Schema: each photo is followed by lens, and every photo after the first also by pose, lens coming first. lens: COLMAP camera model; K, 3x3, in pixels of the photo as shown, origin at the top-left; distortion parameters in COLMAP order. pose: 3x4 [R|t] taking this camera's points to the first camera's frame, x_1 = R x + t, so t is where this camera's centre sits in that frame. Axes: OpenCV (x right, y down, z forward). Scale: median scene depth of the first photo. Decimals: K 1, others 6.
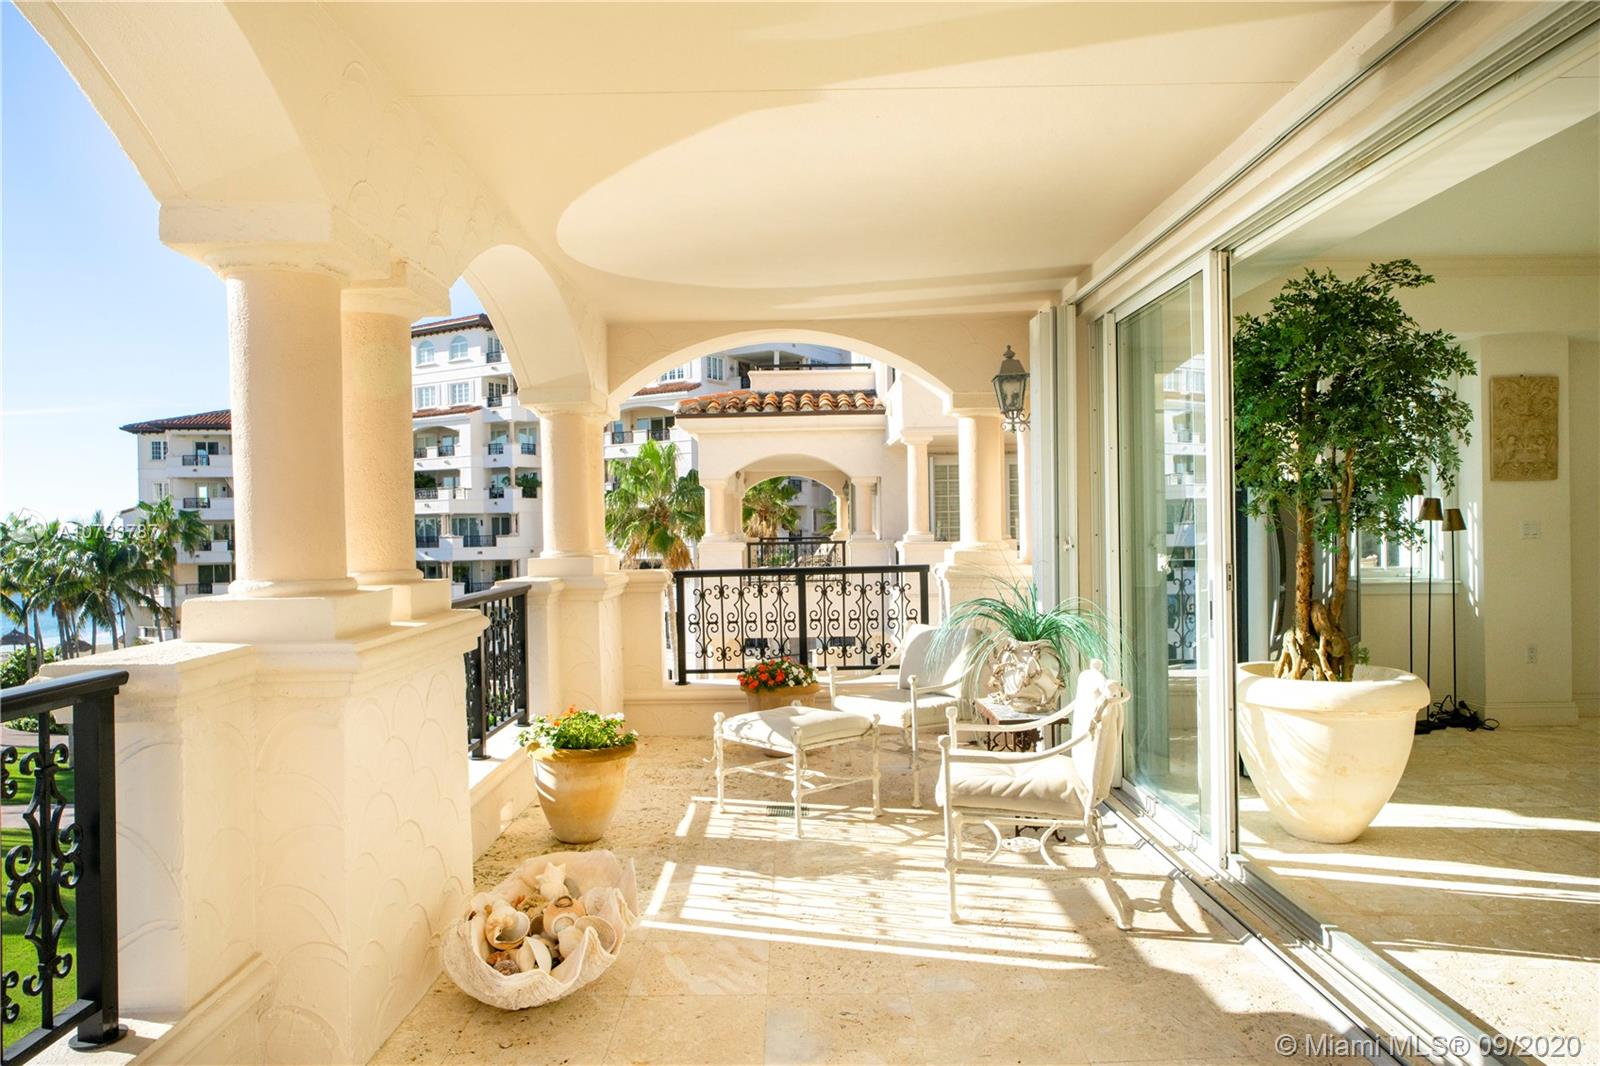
lens RADIAL K [[1060.8, 0, 822.9], [0, 1060.8, 539.2], [0, 0, 1]] dist [0.001076, 0.014055]
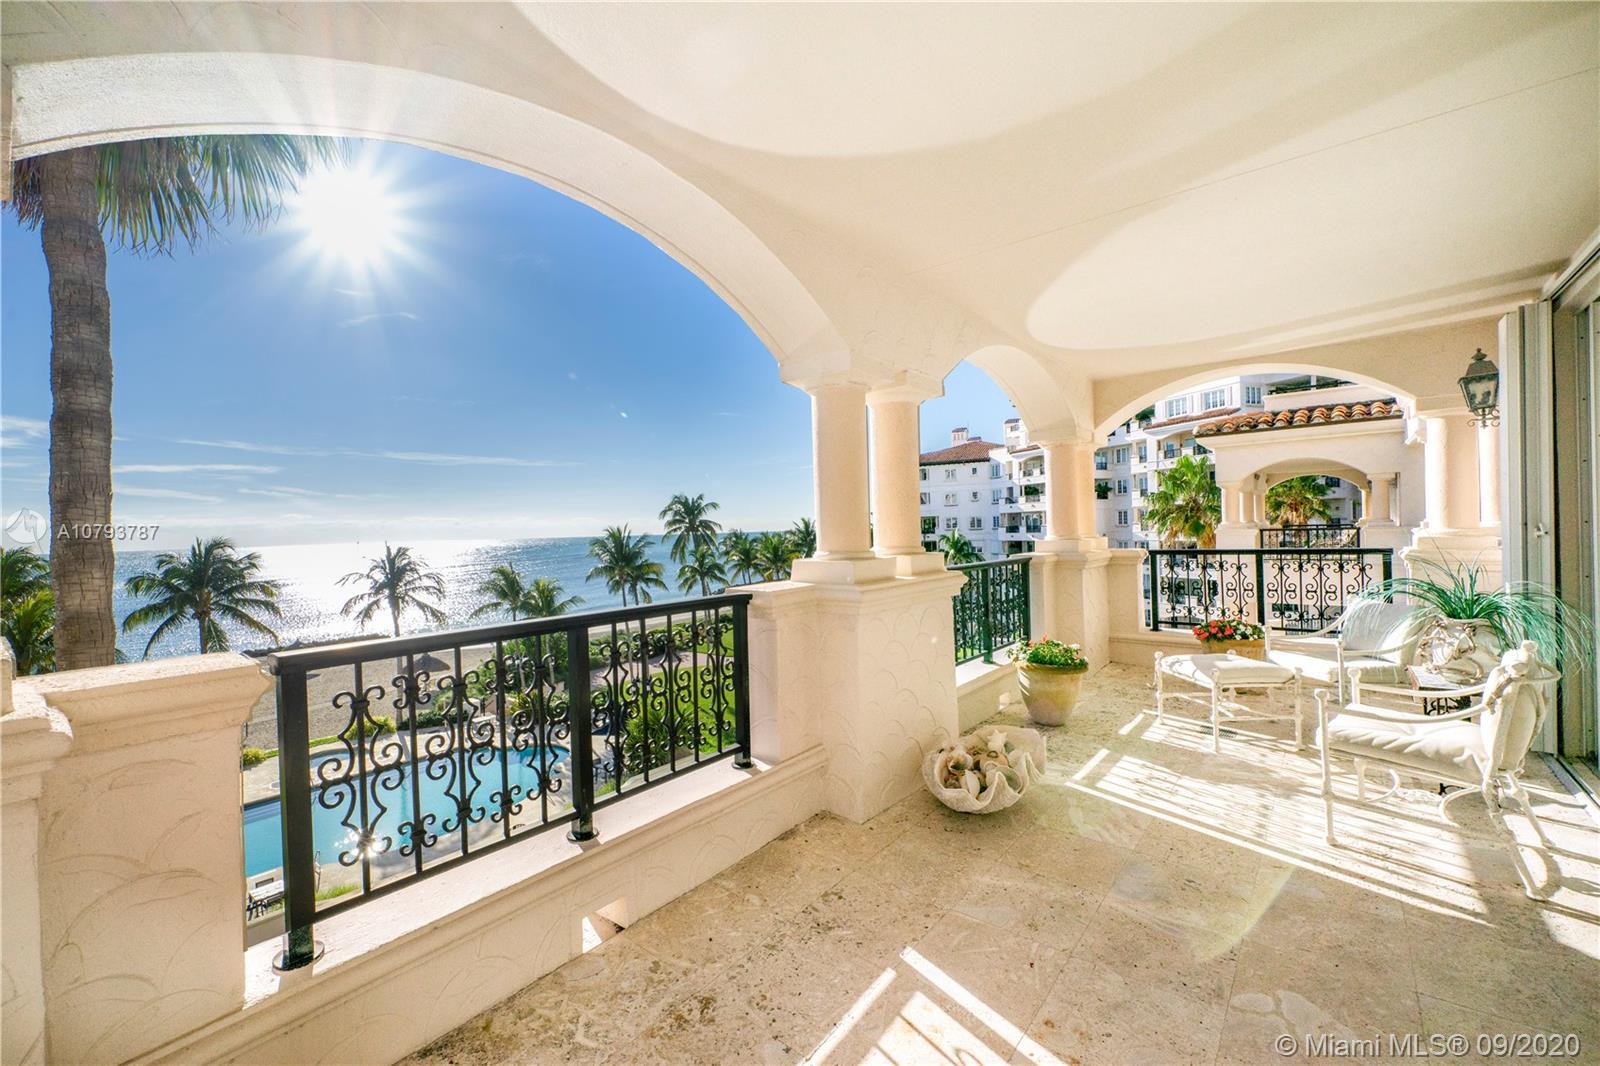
lens RADIAL K [[675.2, 0, 799.4], [0, 675.2, 538.3], [0, 0, 1]] dist [0.007806, -0.000347]
pose [[0.768482, 0.005939, -0.639843, 0.117345], [0.004636, 0.999879, 0.014849, -0.001551], [0.639854, -0.014377, 0.768362, 0.017675]]
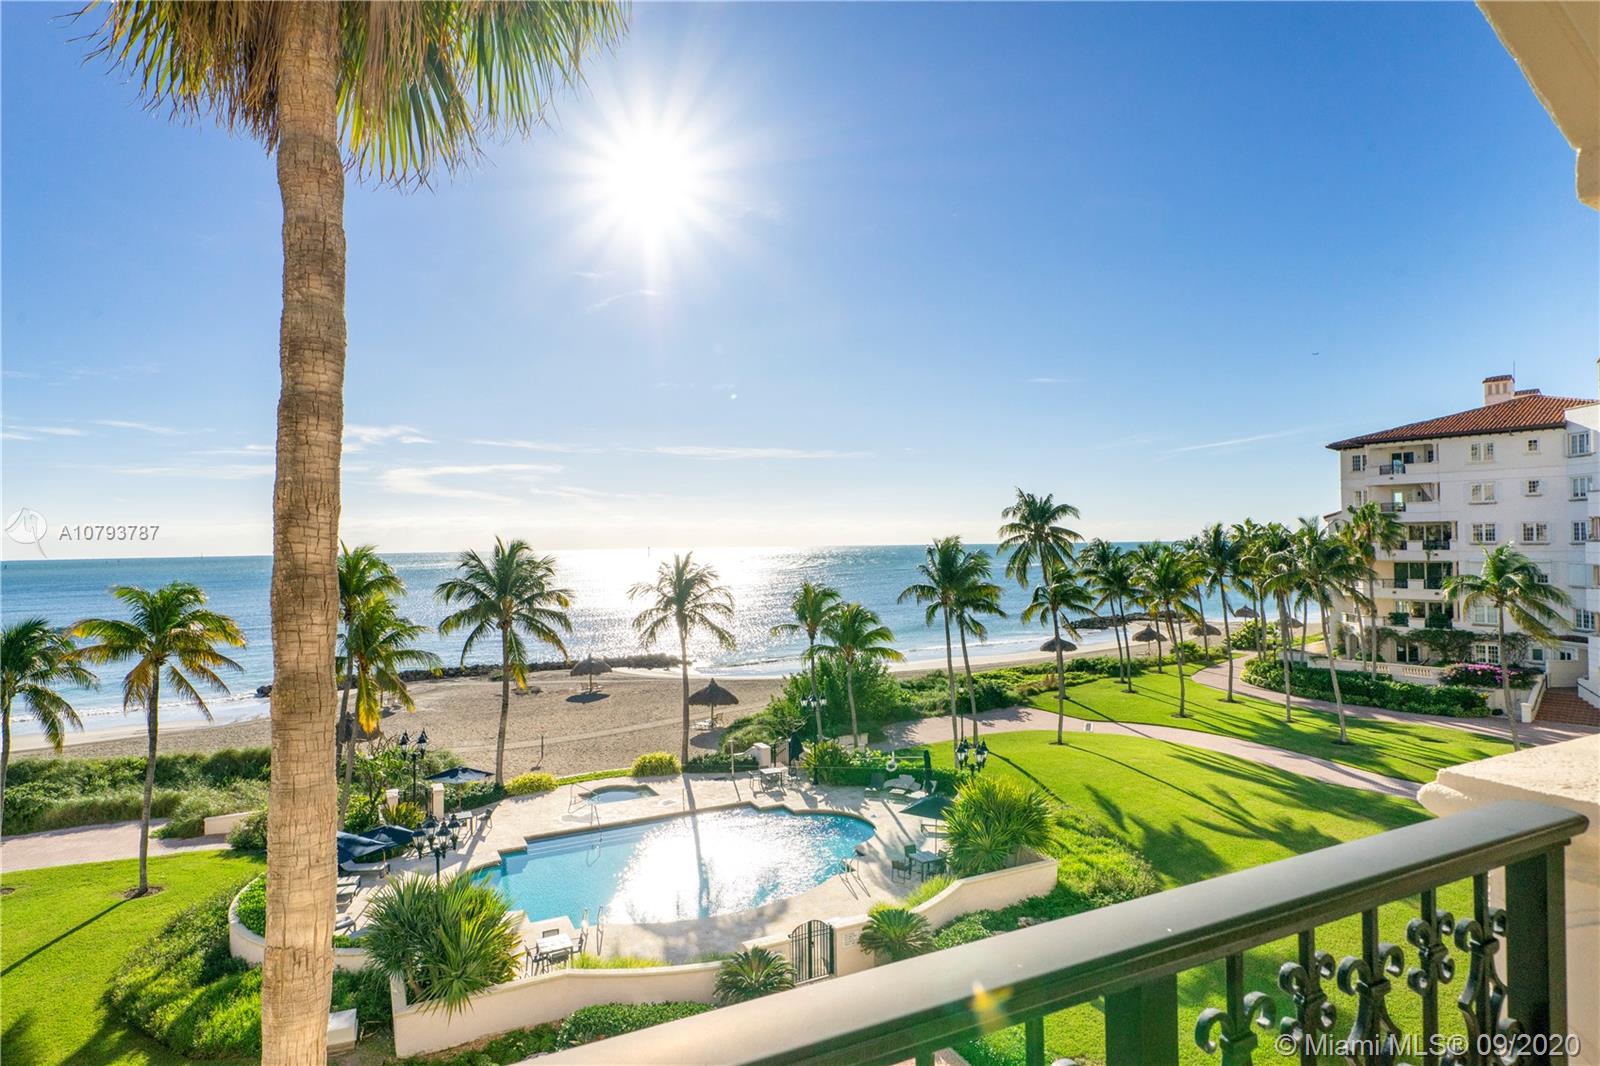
lens RADIAL K [[908.8, 0, 796.5], [0, 908.8, 531.6], [0, 0, 1]] dist [0.008485, 0.001864]
pose [[0.444487, -0.001076, -0.895784, -0.148857], [-0.005968, 0.999974, -0.004162, -0.023082], [0.895765, 0.007196, 0.444469, 0.119464]]
